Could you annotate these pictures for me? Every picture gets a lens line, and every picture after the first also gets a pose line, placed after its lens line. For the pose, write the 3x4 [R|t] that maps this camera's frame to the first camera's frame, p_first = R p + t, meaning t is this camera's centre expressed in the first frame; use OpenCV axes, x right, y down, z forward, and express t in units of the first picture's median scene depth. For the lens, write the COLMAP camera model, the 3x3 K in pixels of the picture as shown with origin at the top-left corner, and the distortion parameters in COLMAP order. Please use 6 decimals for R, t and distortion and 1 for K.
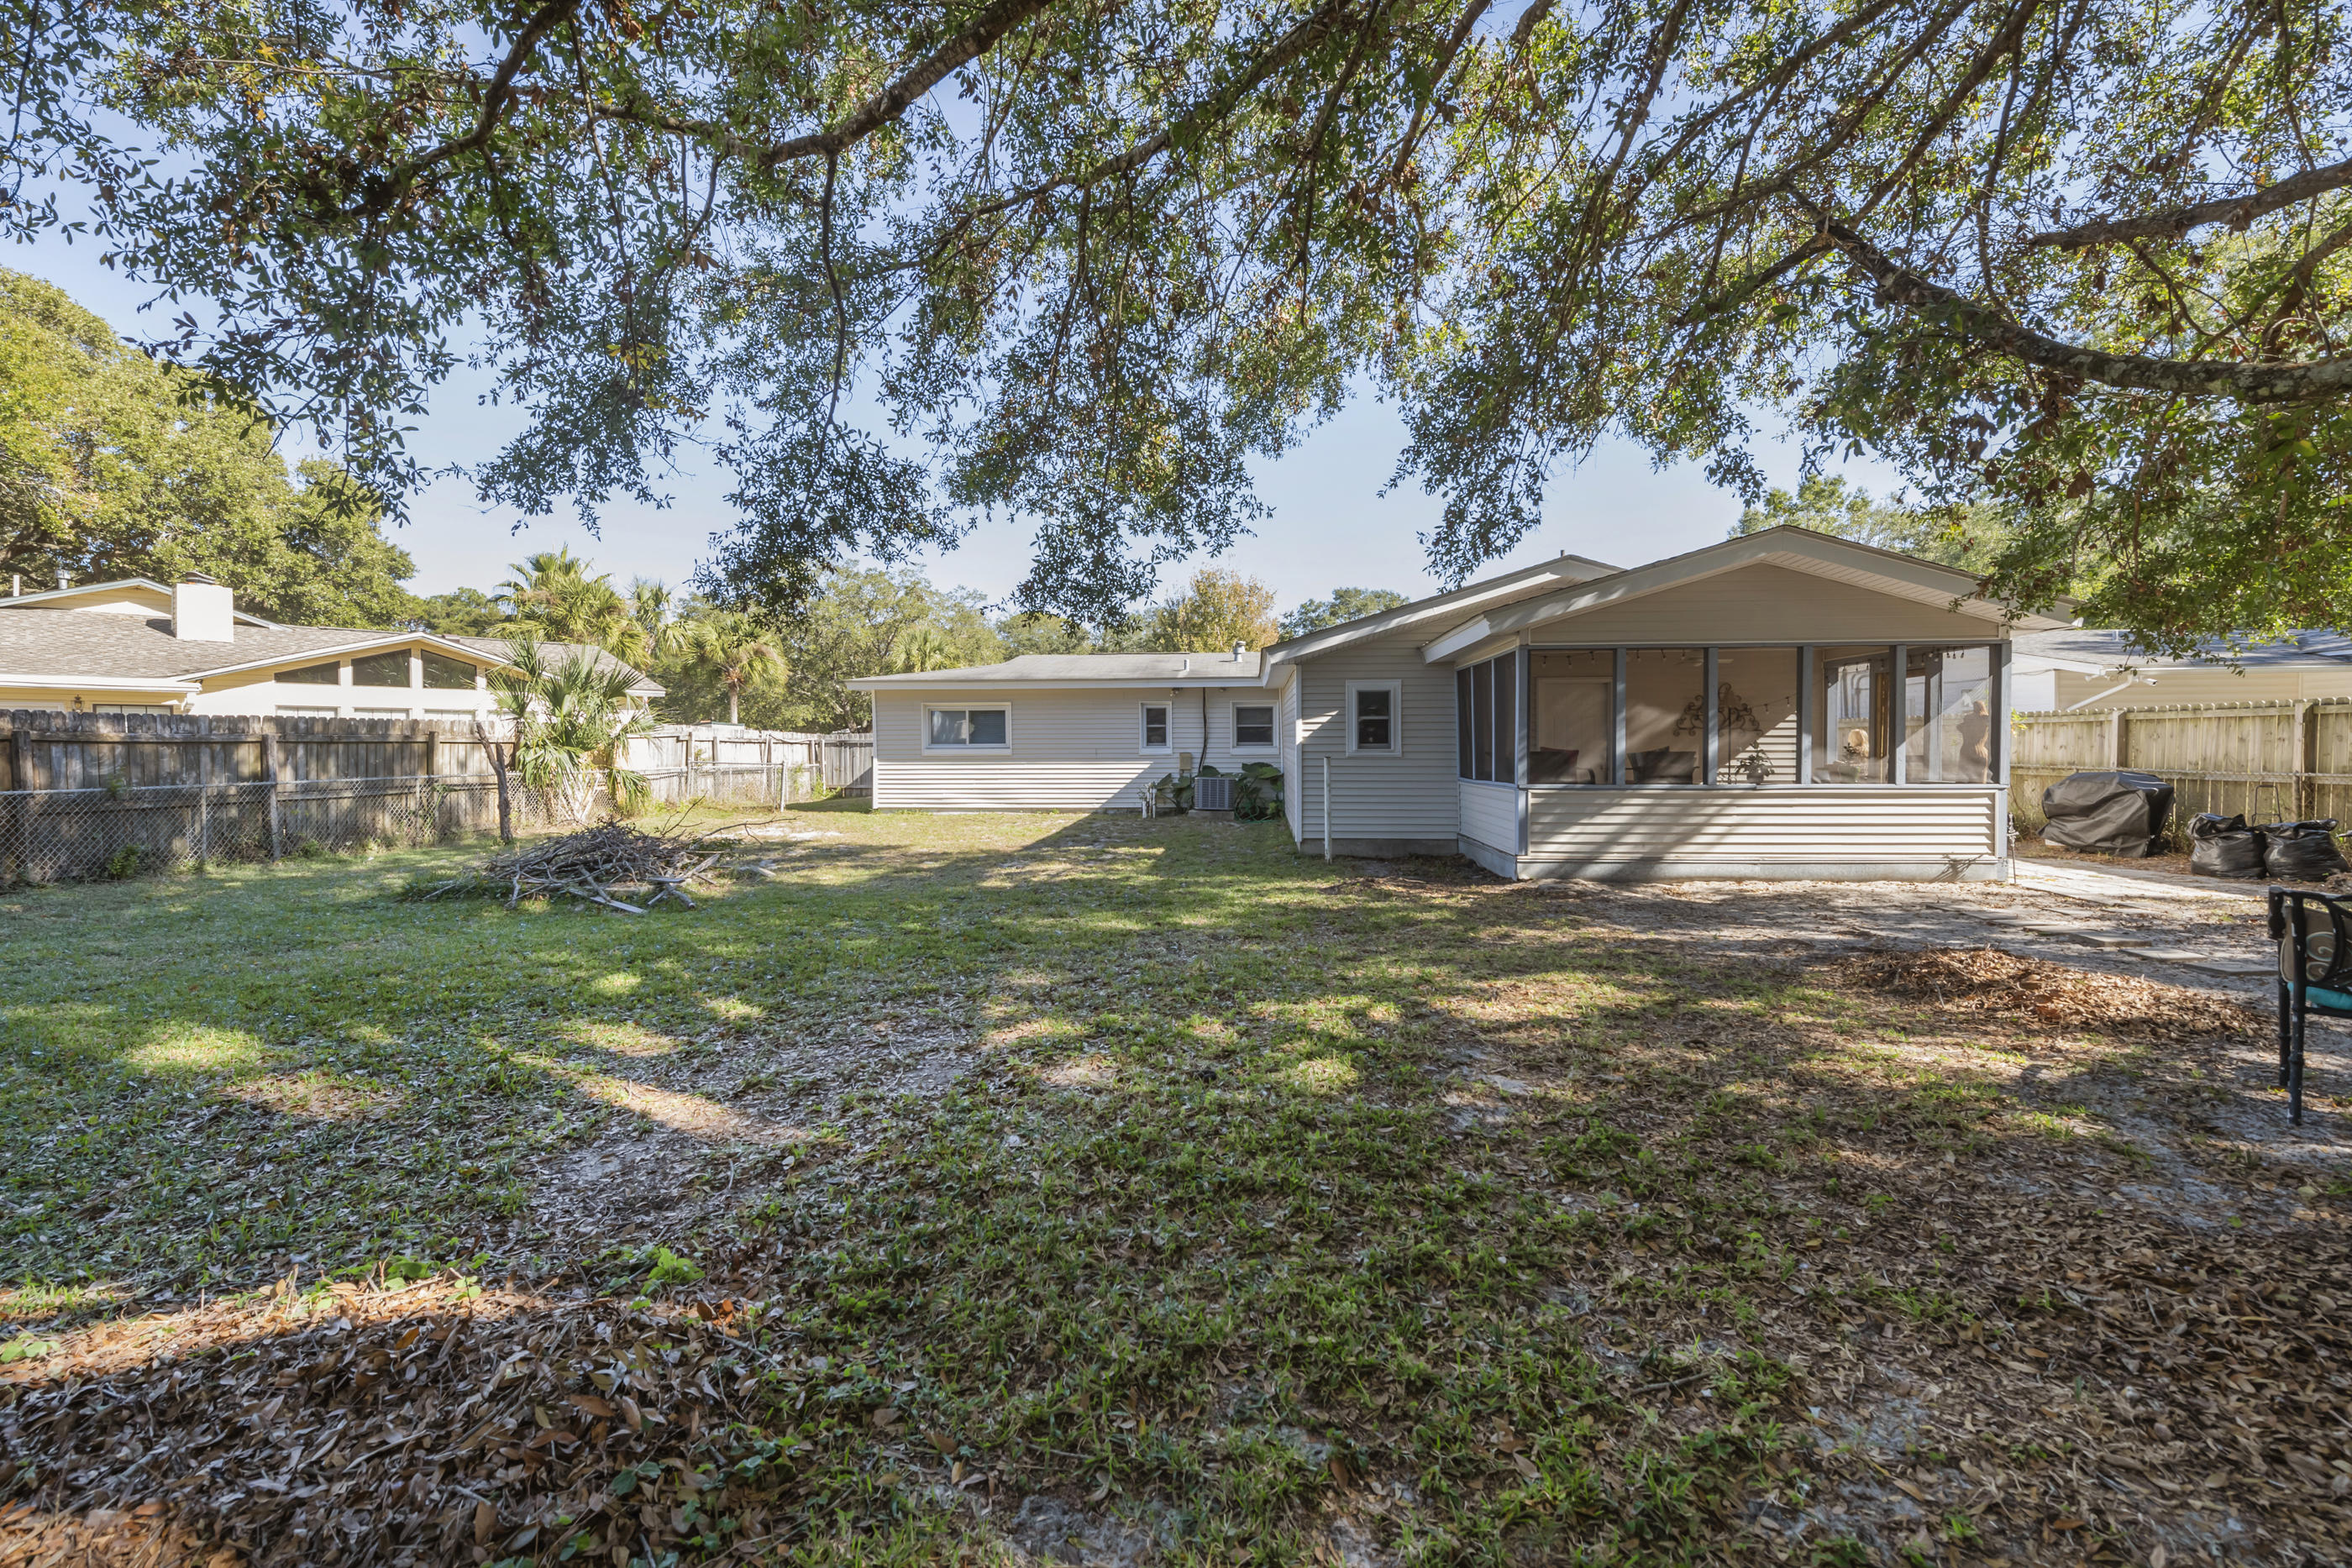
lens RADIAL K [[953.4, 0, 1220.0], [0, 953.4, 768.7], [0, 0, 1]] dist [0.009904, 0.000181]
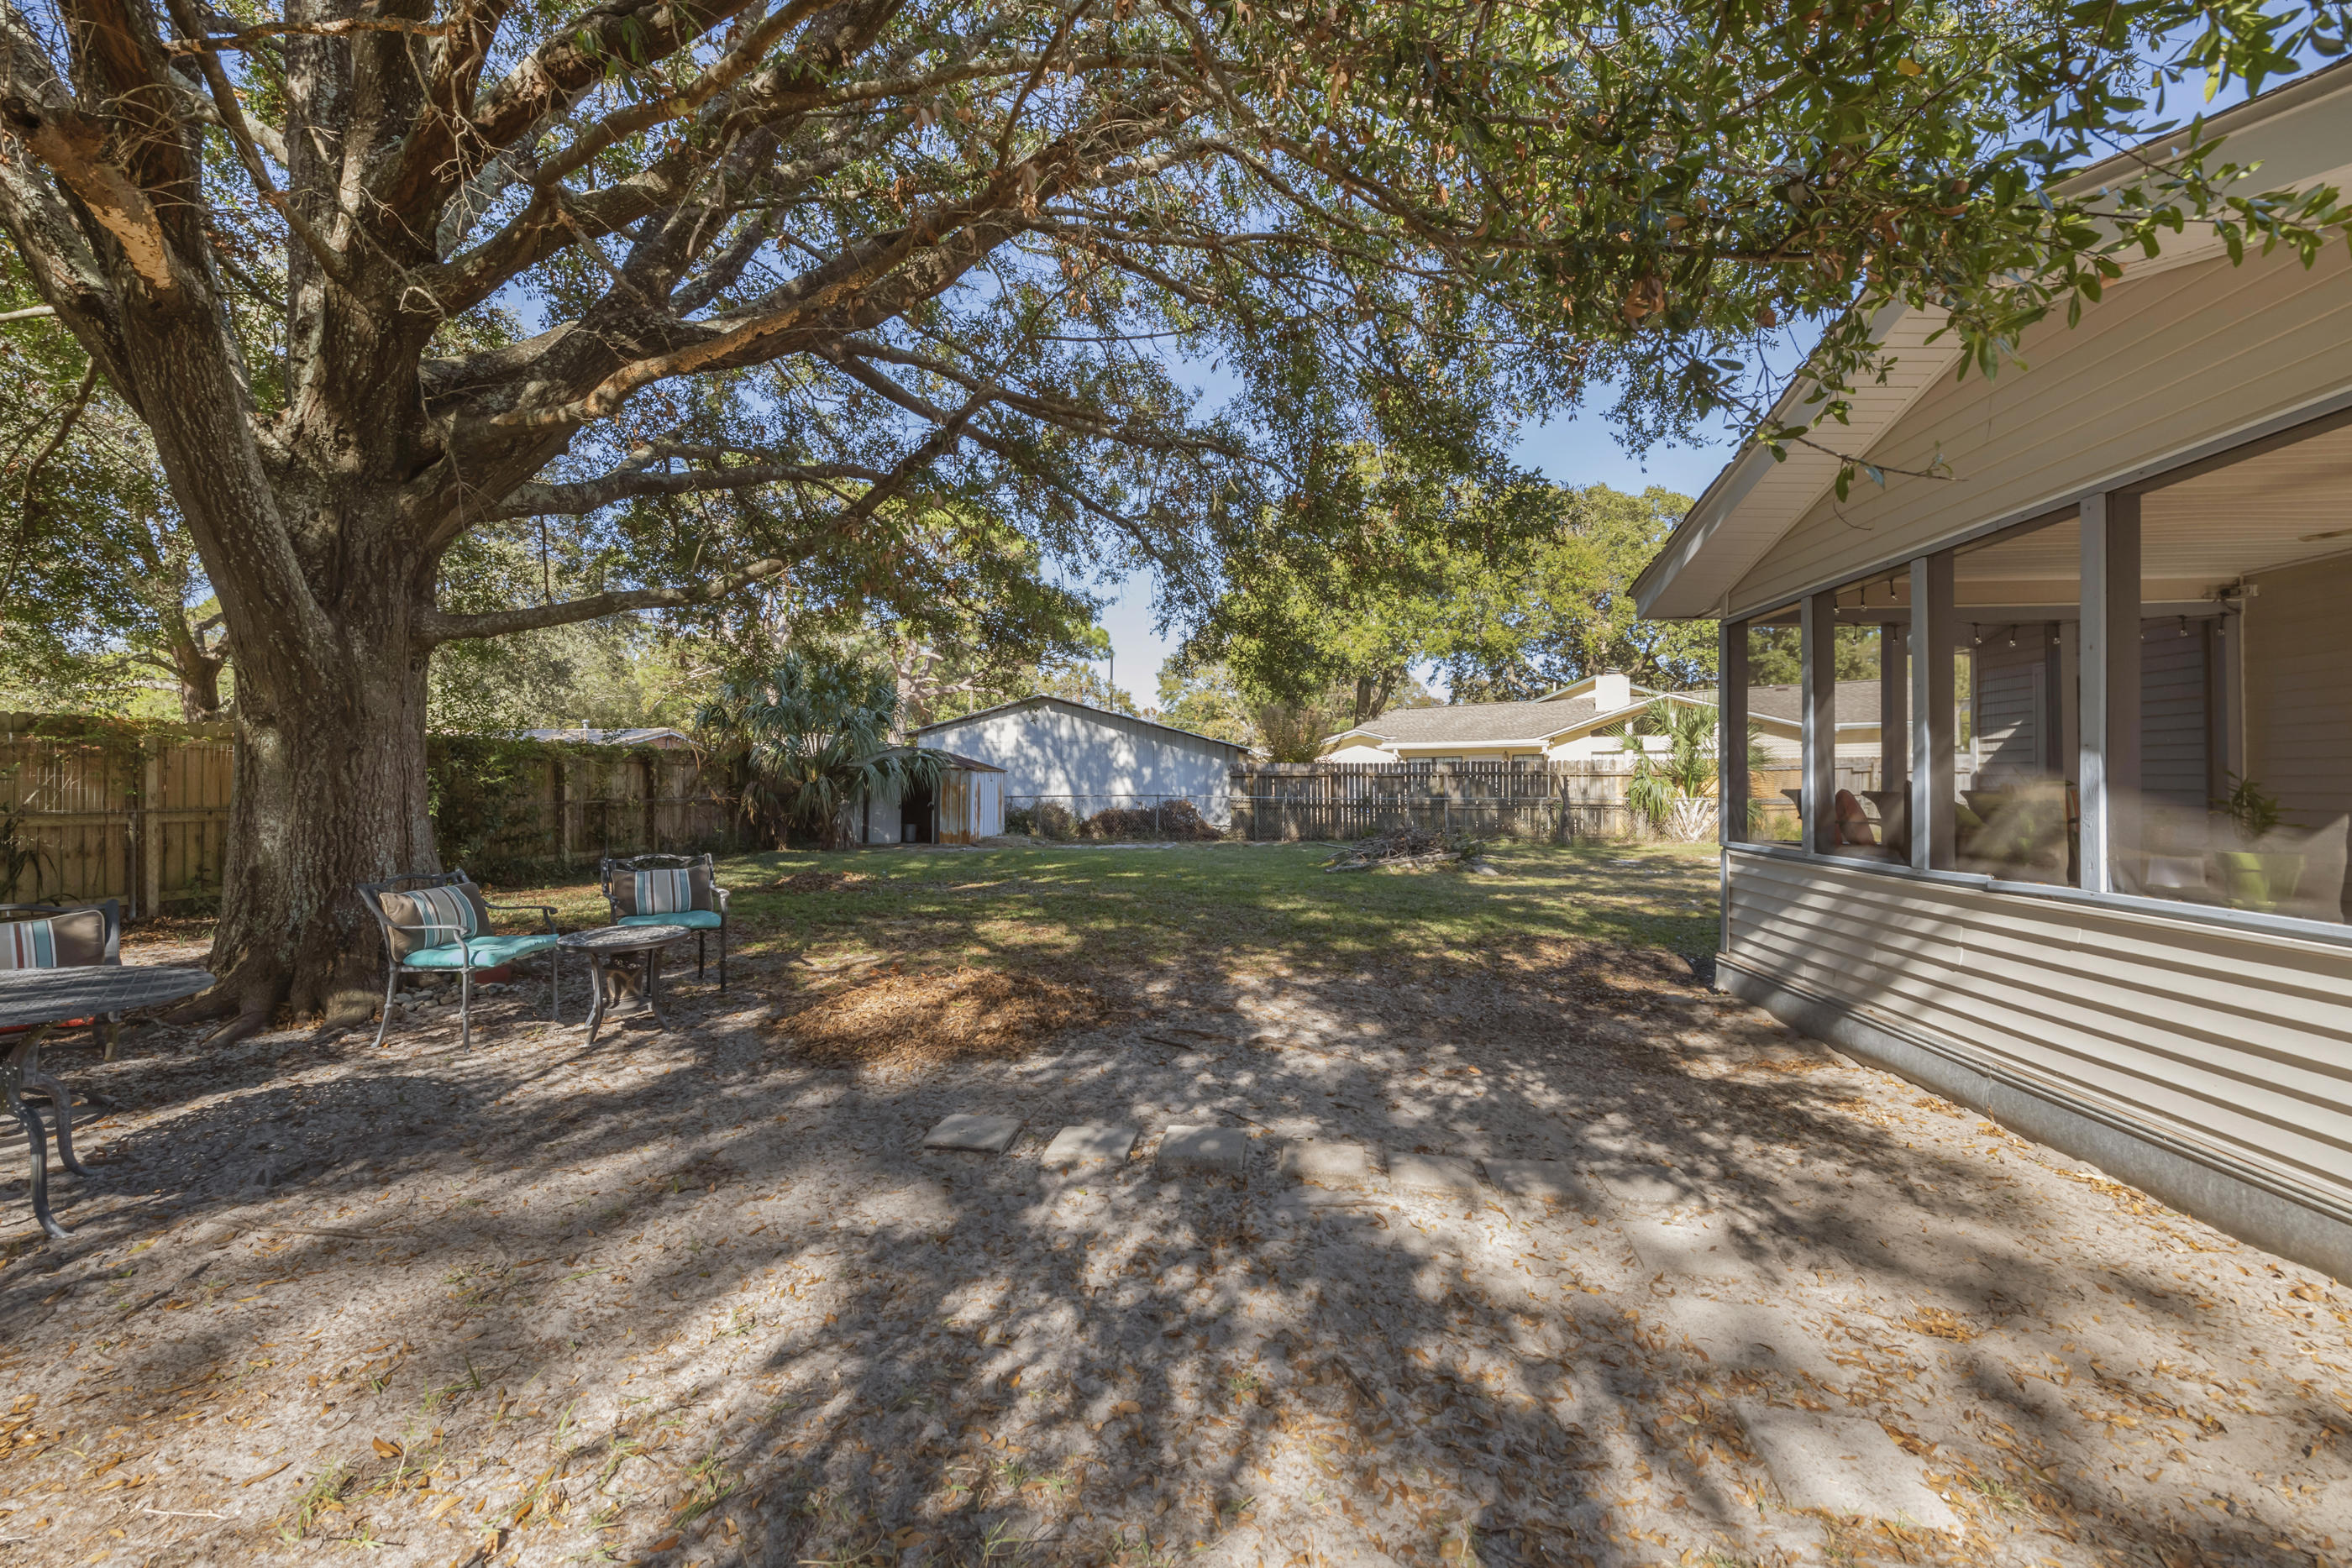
lens RADIAL K [[982.3, 0, 1187.3], [0, 982.3, 786.2], [0, 0, 1]] dist [0.000510, -0.000151]
pose [[-0.051376, 0.008475, -0.998643, 0.904788], [-0.022259, 0.999706, 0.009629, -0.016187], [0.998431, 0.022723, -0.051172, 0.627236]]
